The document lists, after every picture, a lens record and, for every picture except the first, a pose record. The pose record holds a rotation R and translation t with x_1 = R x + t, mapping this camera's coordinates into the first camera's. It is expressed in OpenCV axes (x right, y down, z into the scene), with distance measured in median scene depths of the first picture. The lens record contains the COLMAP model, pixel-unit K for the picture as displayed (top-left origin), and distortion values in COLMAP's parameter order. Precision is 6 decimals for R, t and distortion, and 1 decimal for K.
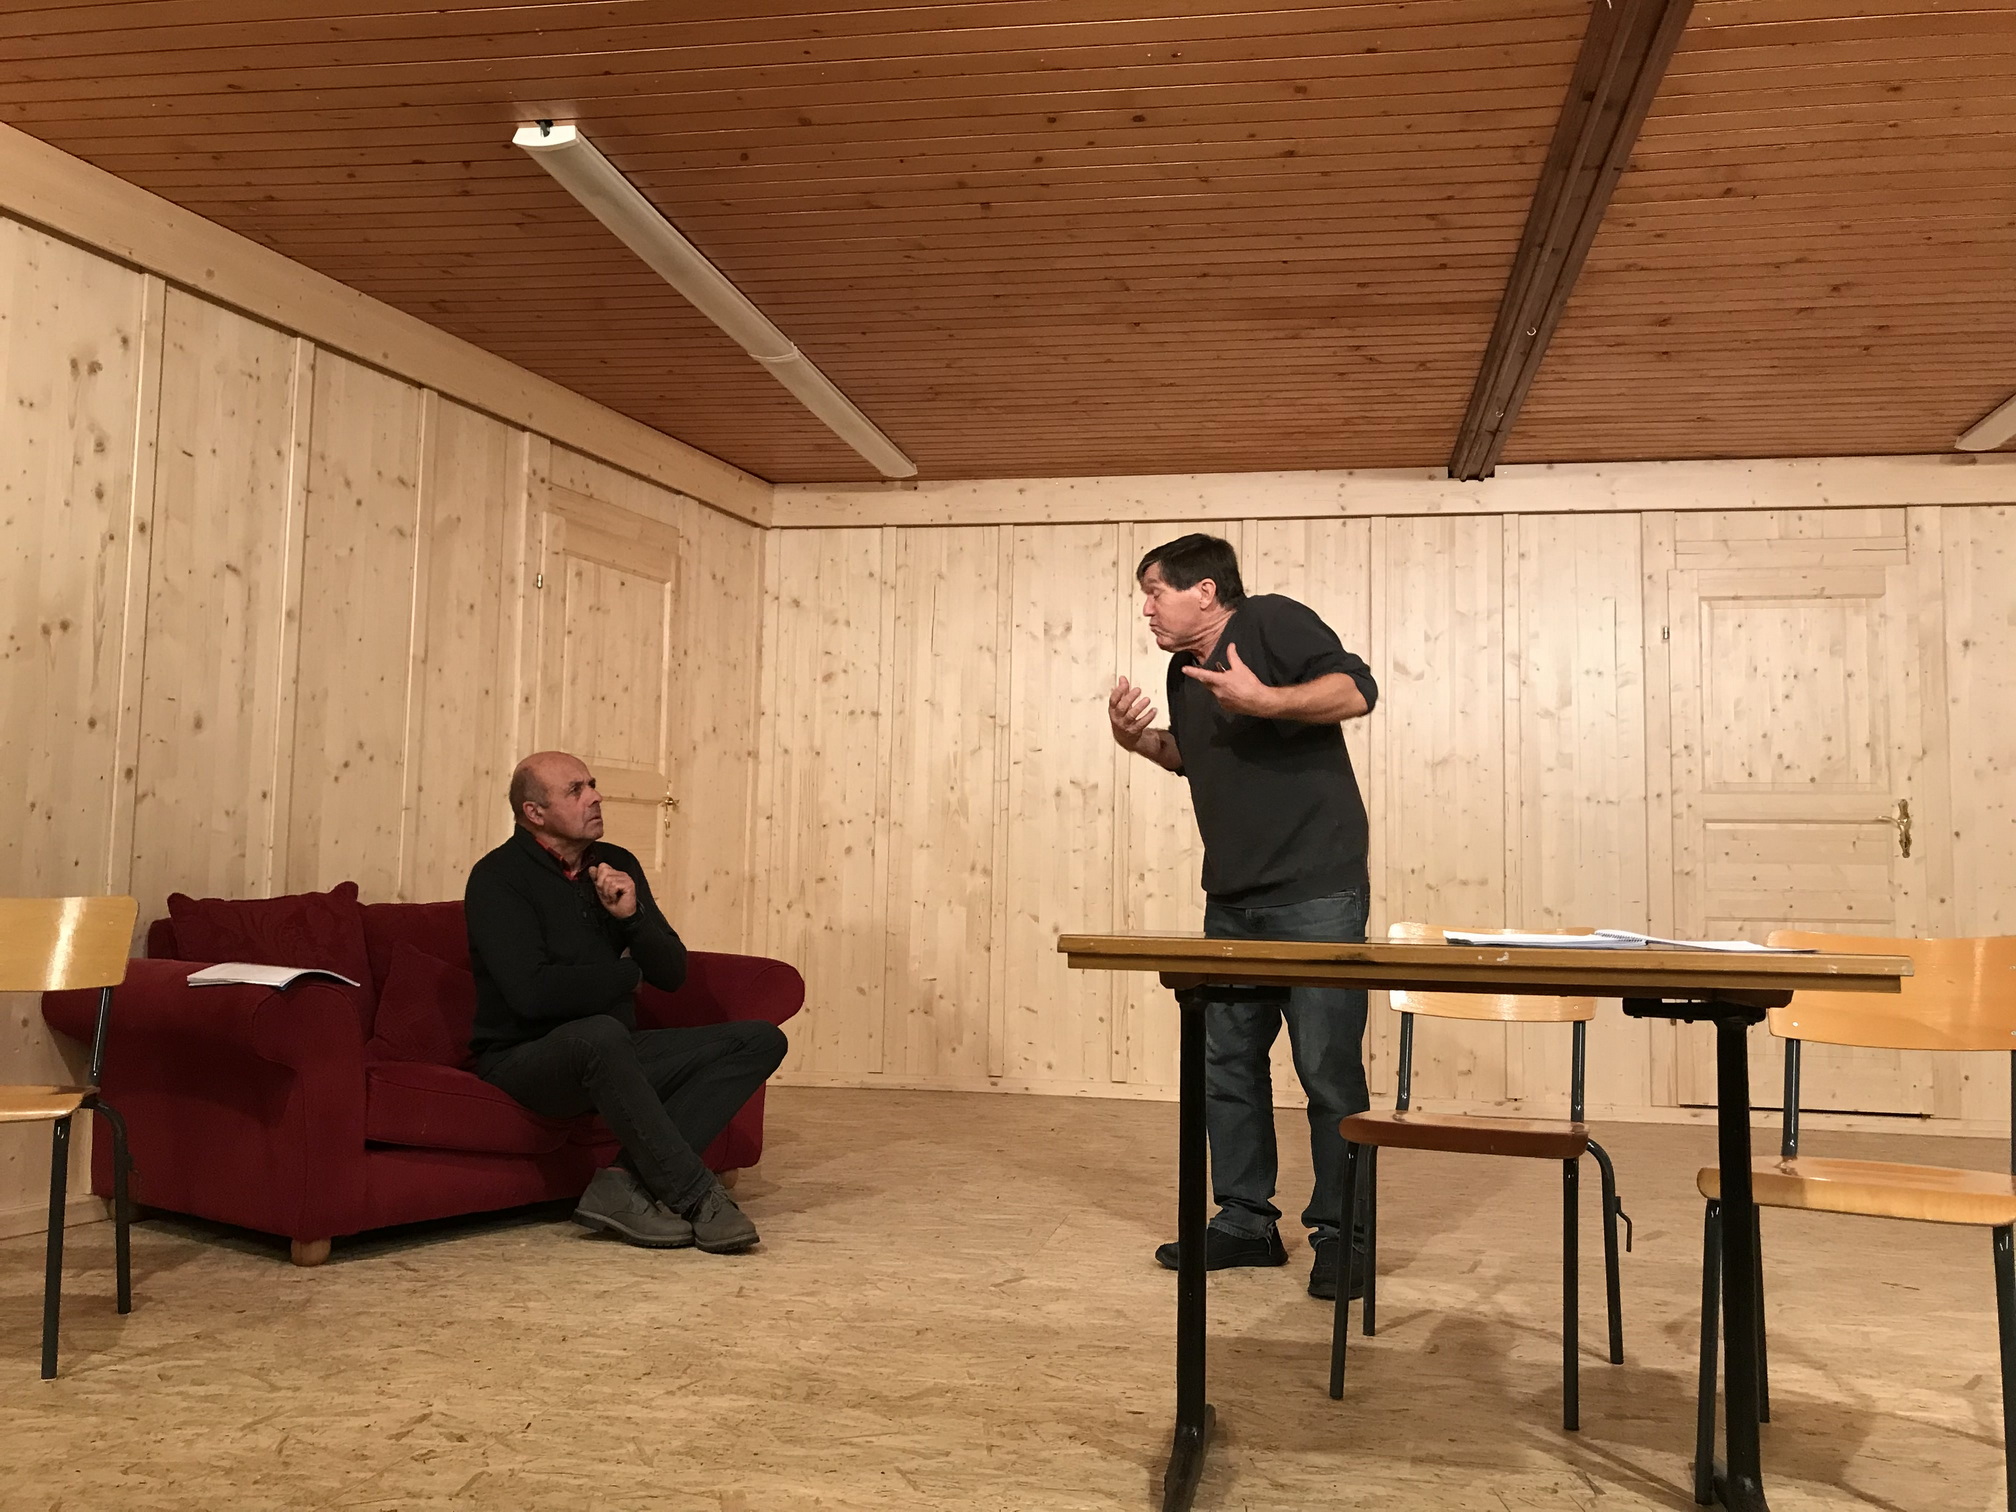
lens RADIAL K [[1661.6, 0, 1007.3], [0, 1661.6, 745.5], [0, 0, 1]] dist [0.031609, -0.032547]
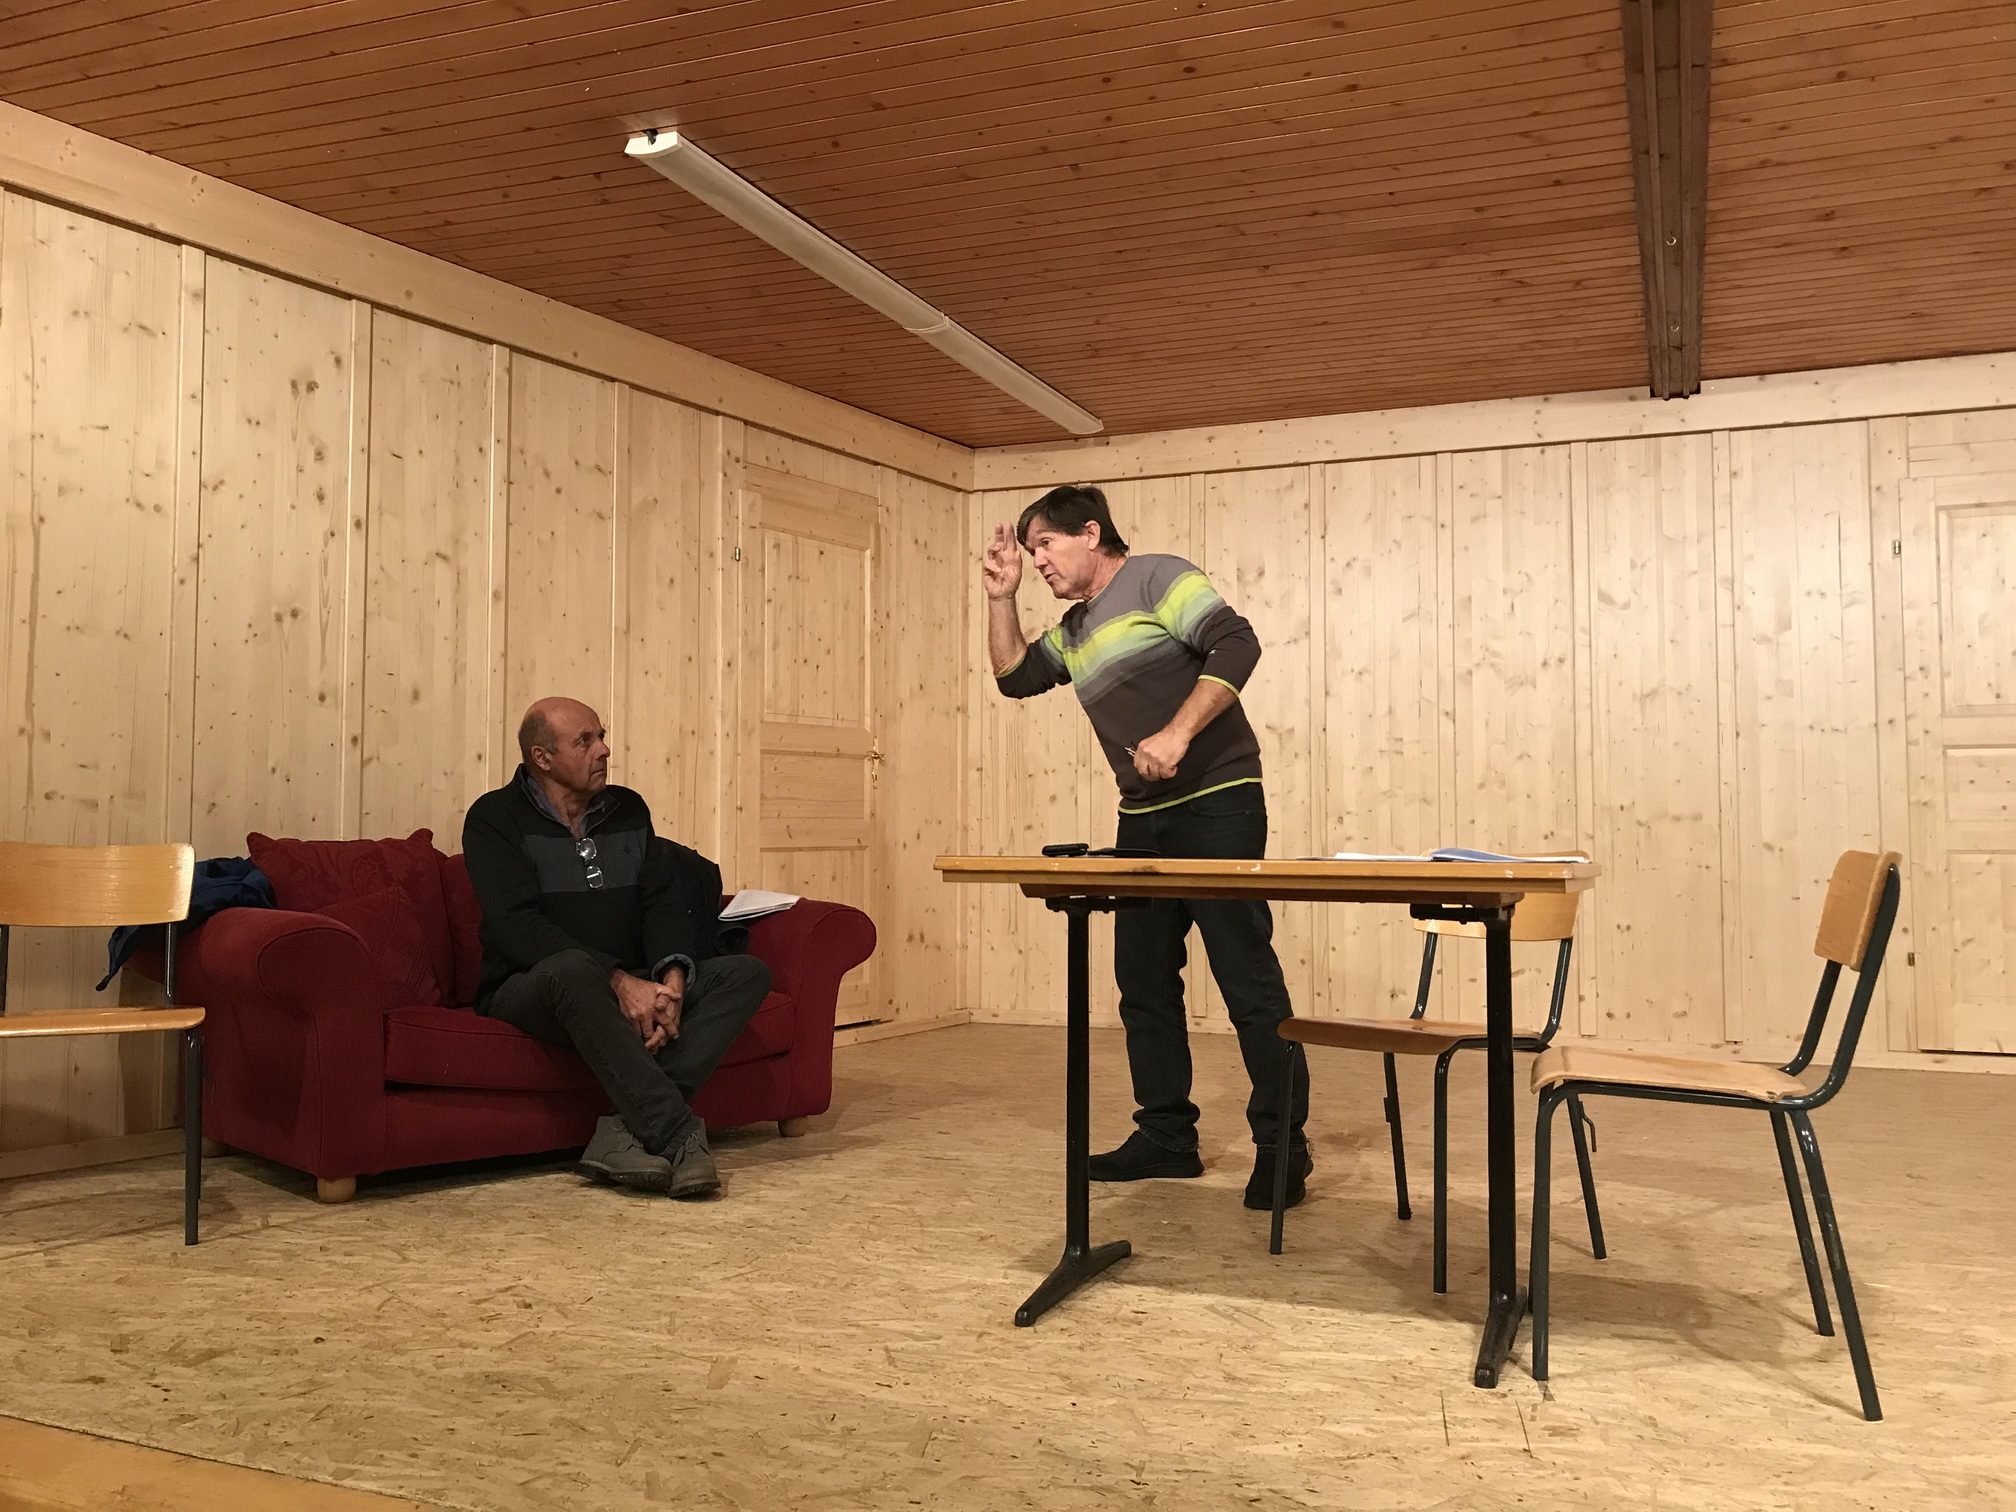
lens RADIAL K [[1661.6, 0, 1008.2], [0, 1661.6, 742.8], [0, 0, 1]] dist [0.031609, -0.032547]
pose [[0.979377, -0.027927, -0.200103, 0.093615], [0.032828, 0.999236, 0.021215, 0.005774], [0.199357, -0.027346, 0.979545, -0.018803]]
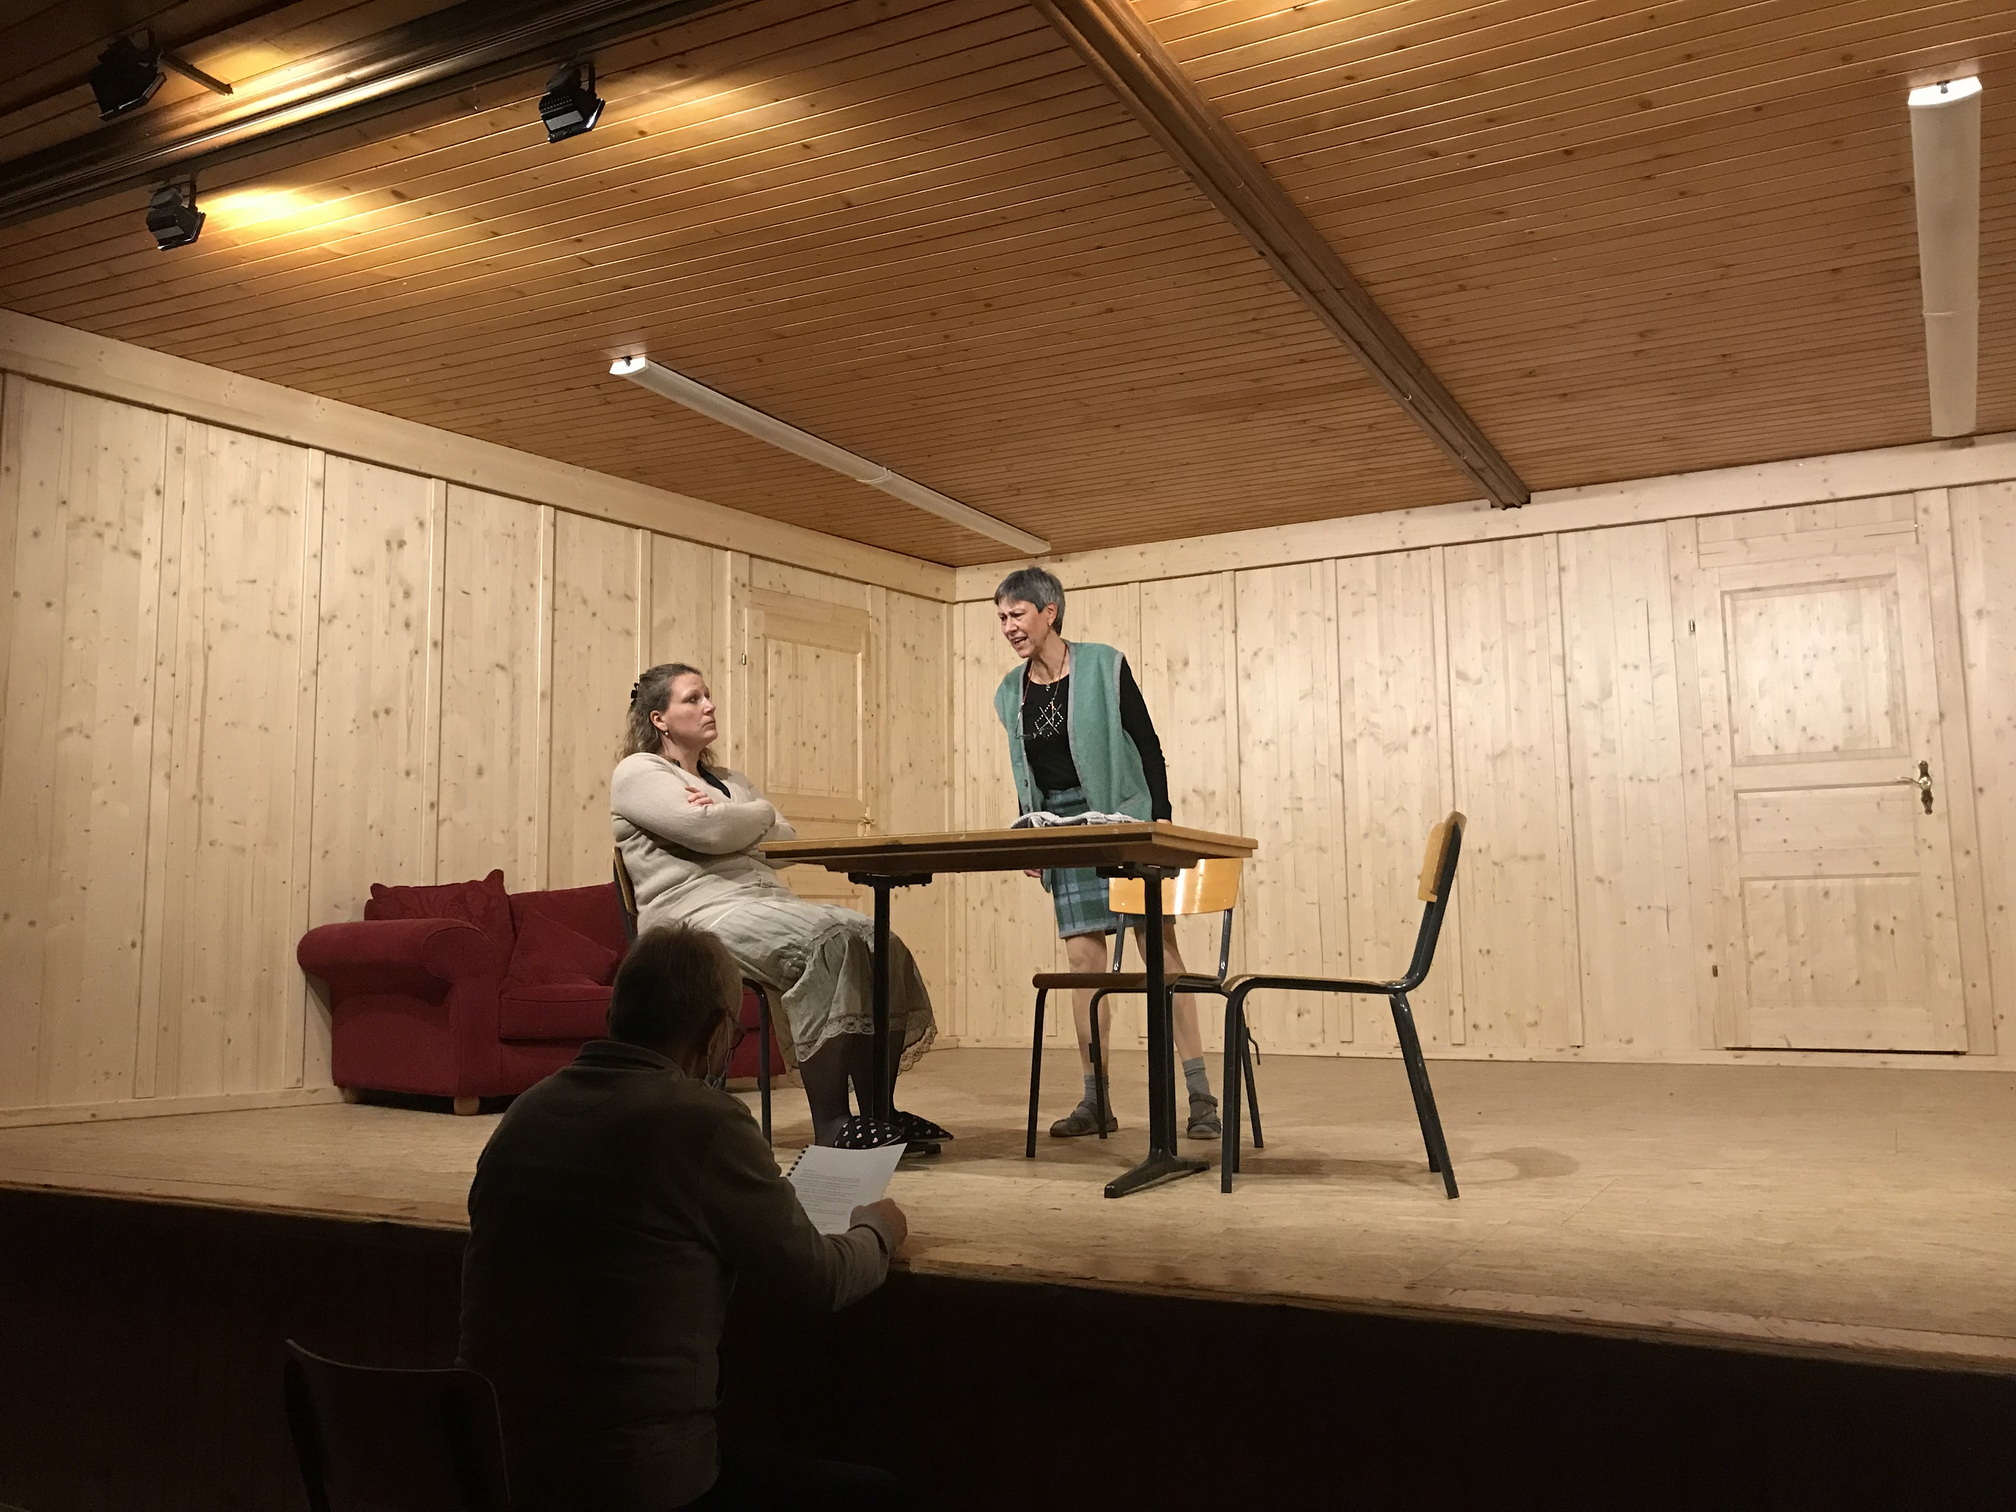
lens RADIAL K [[1661.6, 0, 1002.4], [0, 1661.6, 748.1], [0, 0, 1]] dist [0.031609, -0.032547]
pose [[0.956275, -0.063168, -0.285567, 0.273354], [0.053220, 0.997679, -0.042471, 0.037869], [0.287587, 0.025416, 0.957417, -0.205917]]
